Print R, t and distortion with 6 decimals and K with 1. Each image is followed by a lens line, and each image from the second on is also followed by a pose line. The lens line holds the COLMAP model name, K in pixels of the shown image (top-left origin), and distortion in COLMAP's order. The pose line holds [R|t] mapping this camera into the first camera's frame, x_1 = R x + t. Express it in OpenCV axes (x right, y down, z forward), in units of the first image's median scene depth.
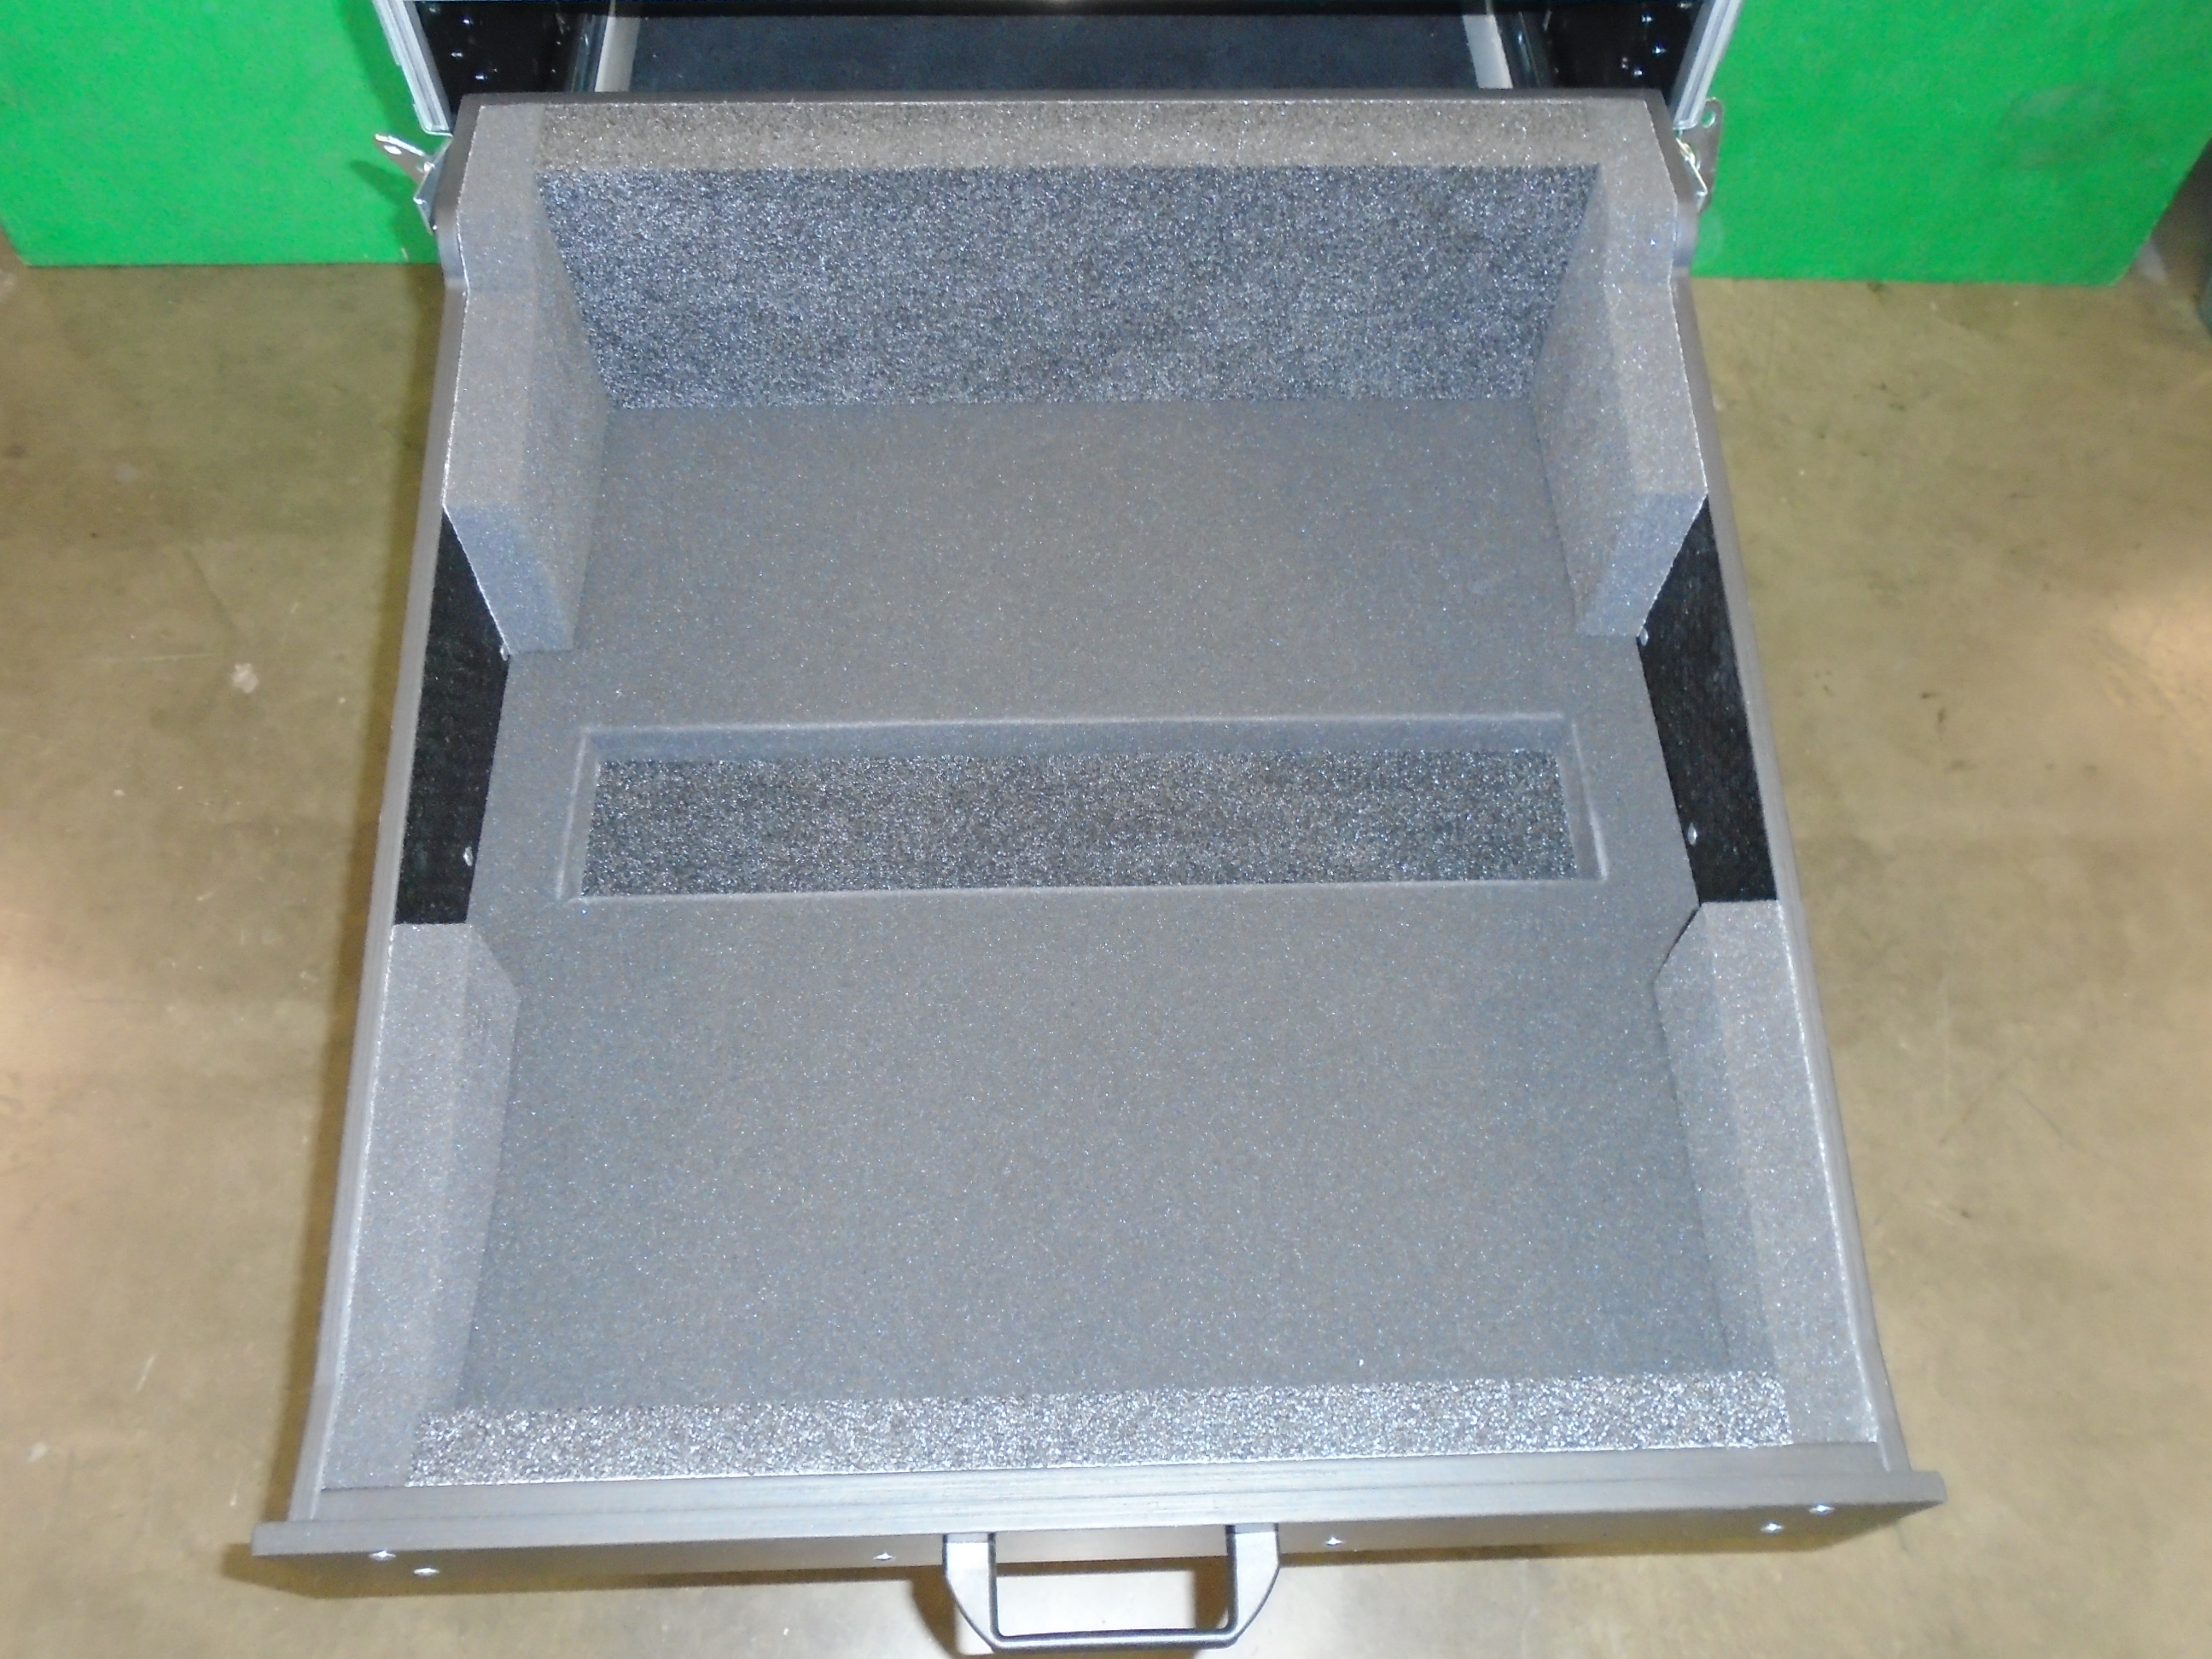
lens RADIAL K [[1733.9, 0, 1126.8], [0, 1733.9, 888.0], [0, 0, 1]] dist [-0.011594, 0.002208]
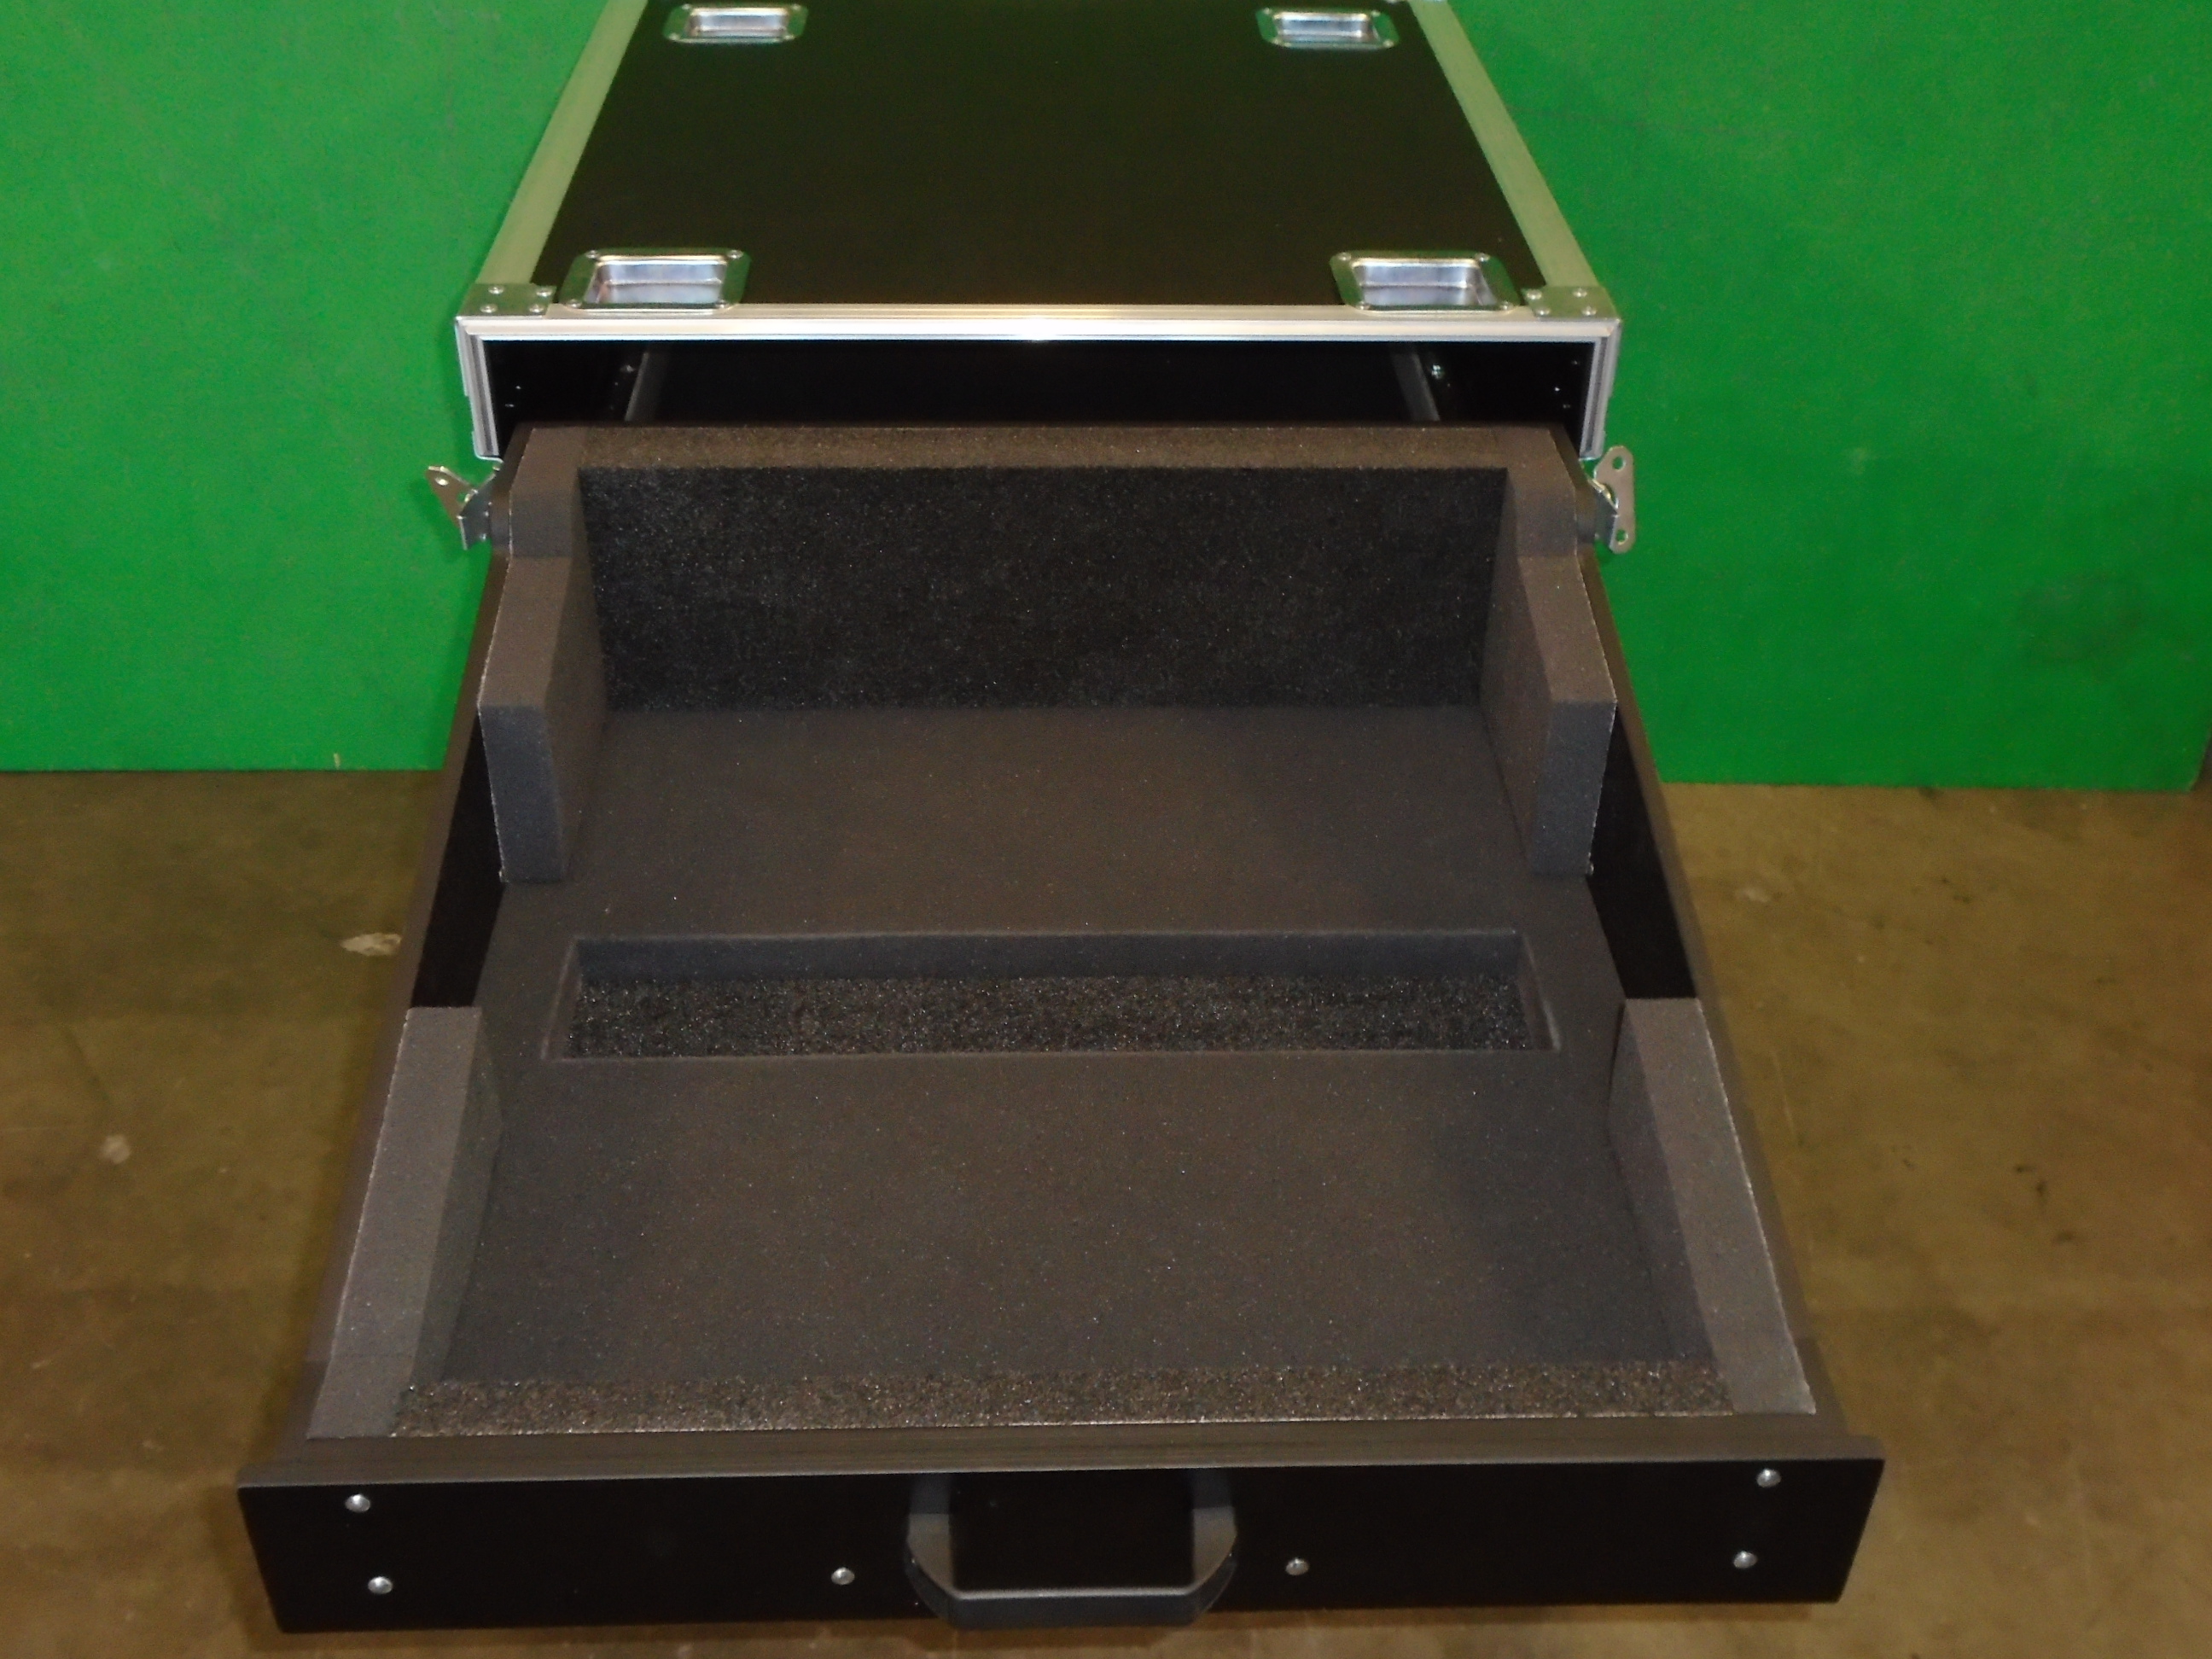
lens RADIAL K [[2400.8, 0, 1158.4], [0, 2400.8, 865.2], [0, 0, 1]] dist [0.006825, 0.000000]
pose [[0.999928, -0.008370, 0.008648, 0.015803], [0.011179, 0.912106, -0.409803, 0.276939], [-0.004458, 0.409870, 0.912133, -0.200587]]
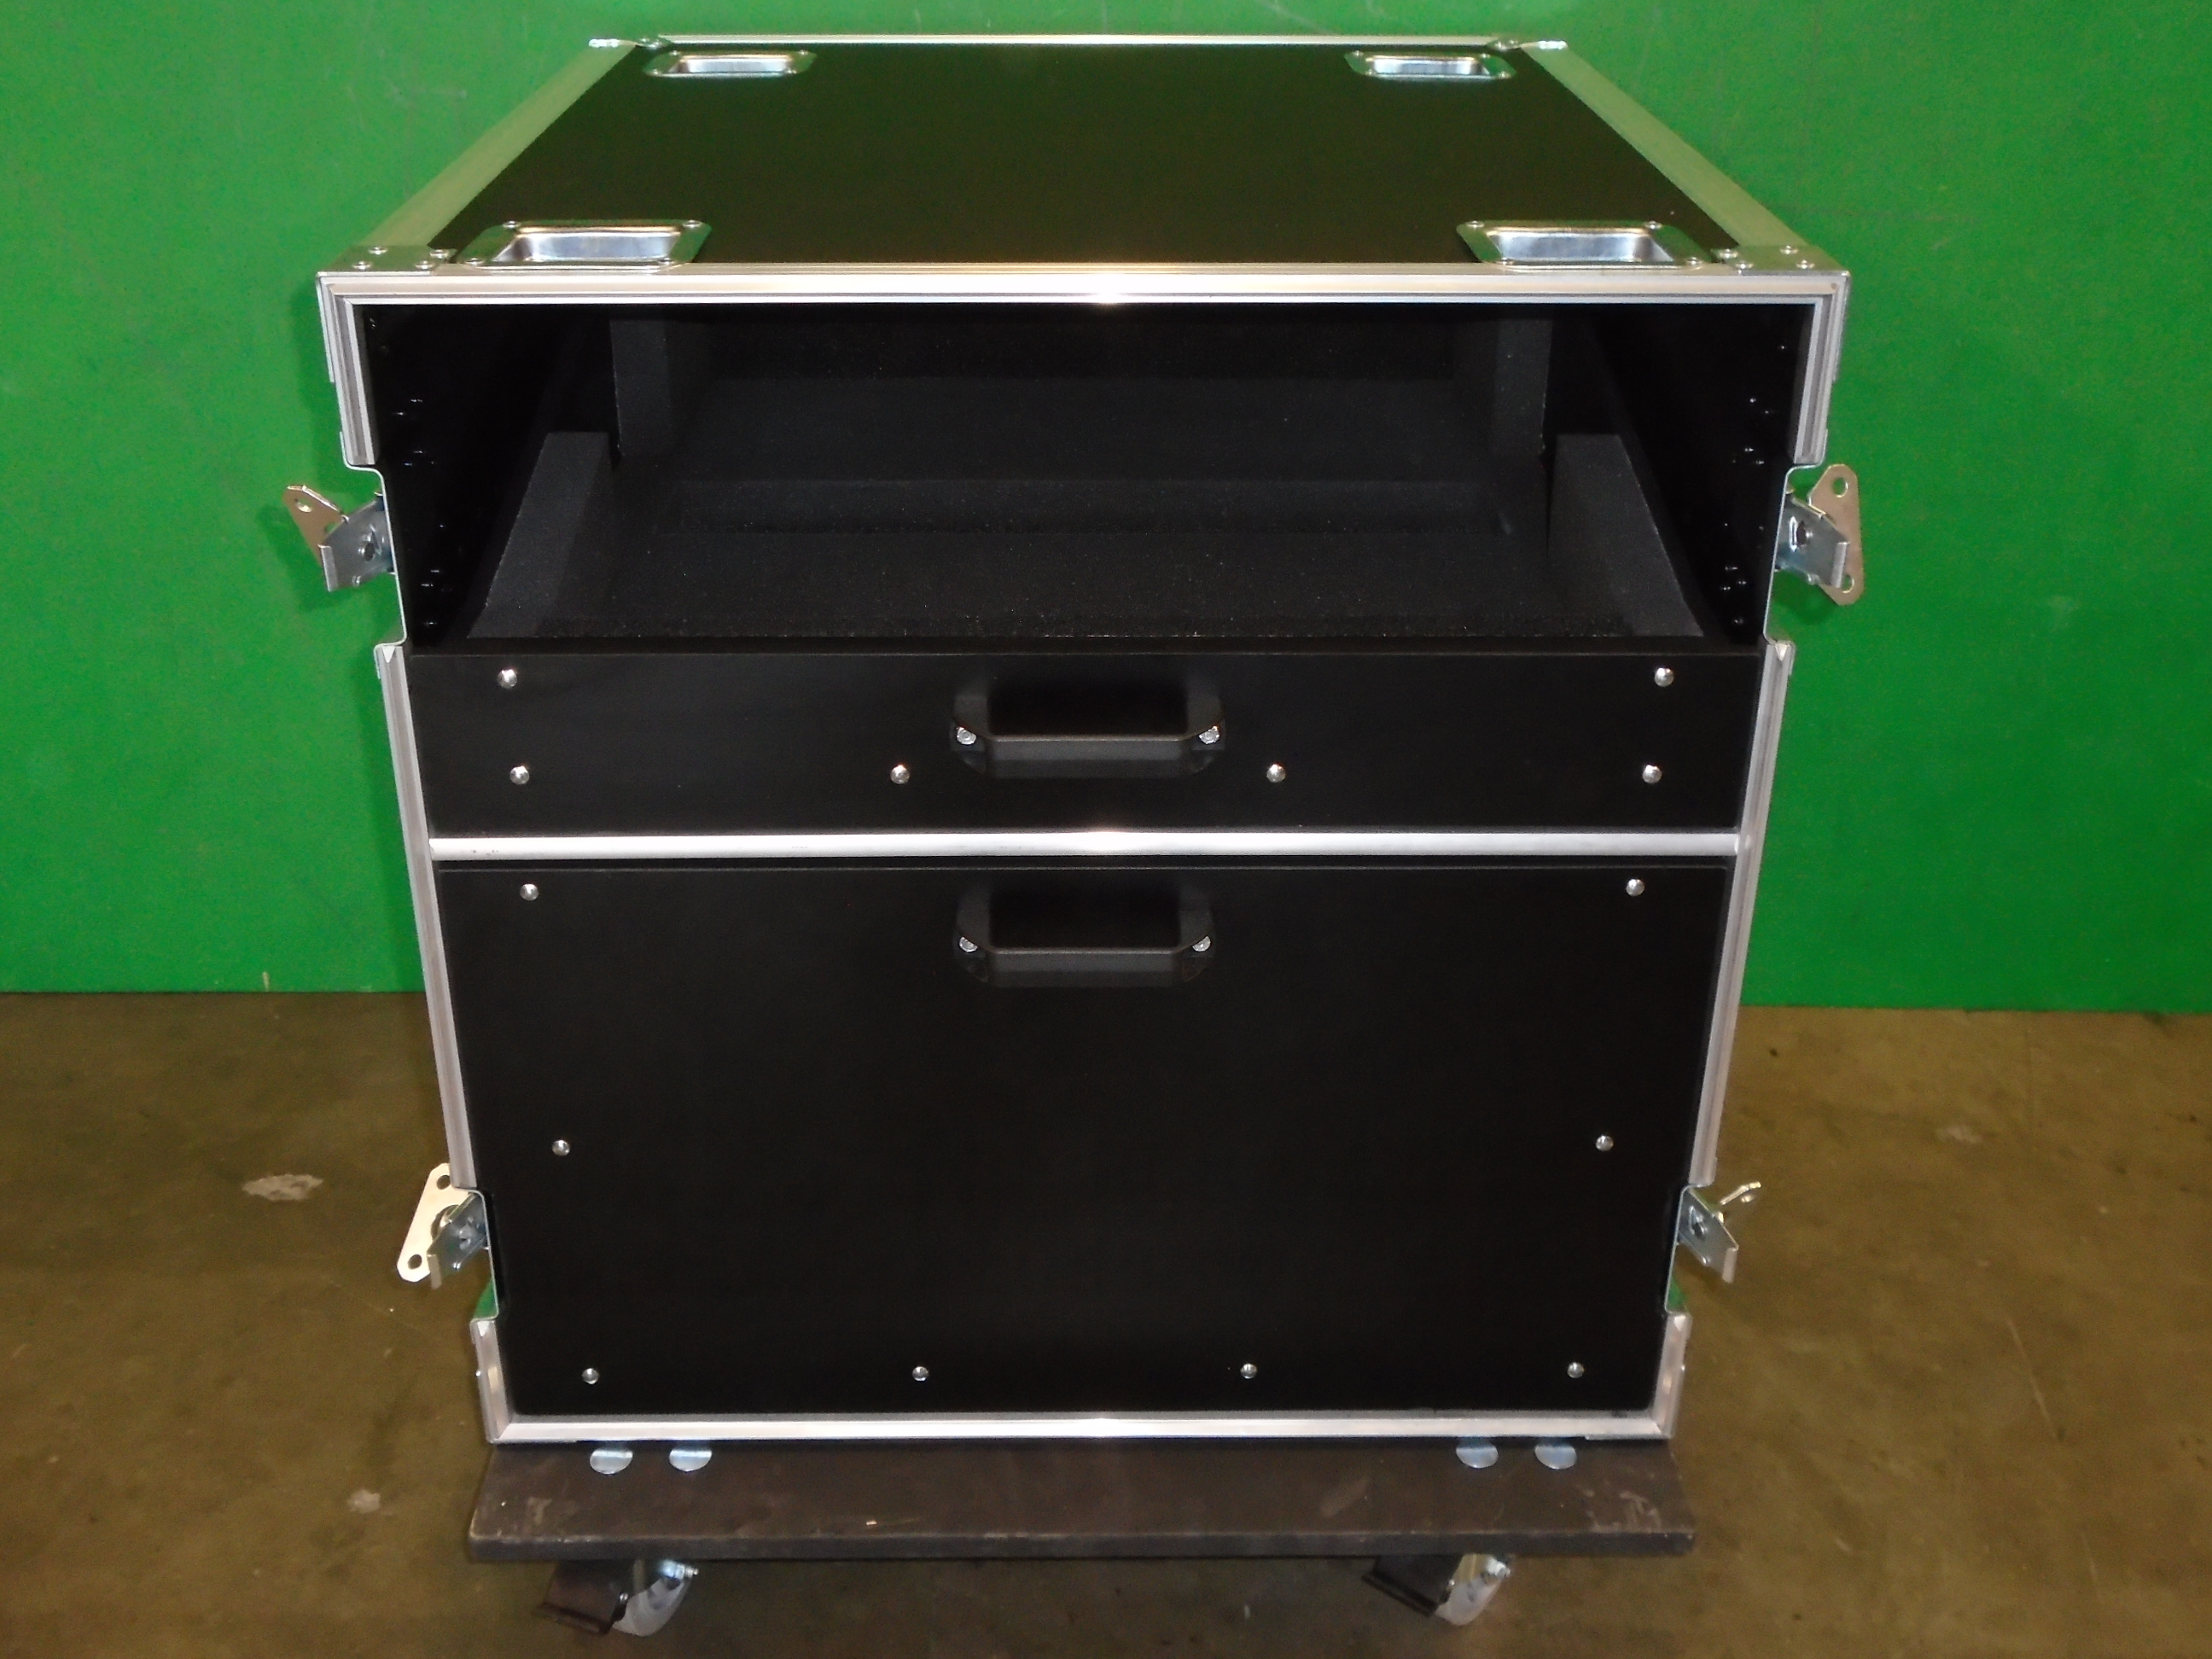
lens RADIAL K [[2400.8, 0, 1129.8], [0, 2400.8, 831.5], [0, 0, 1]] dist [0.006825, 0.000000]
pose [[0.999535, -0.013991, -0.027110, 0.010877], [-0.003185, 0.835915, -0.548850, 0.227432], [0.030340, 0.548681, 0.835481, 0.062617]]
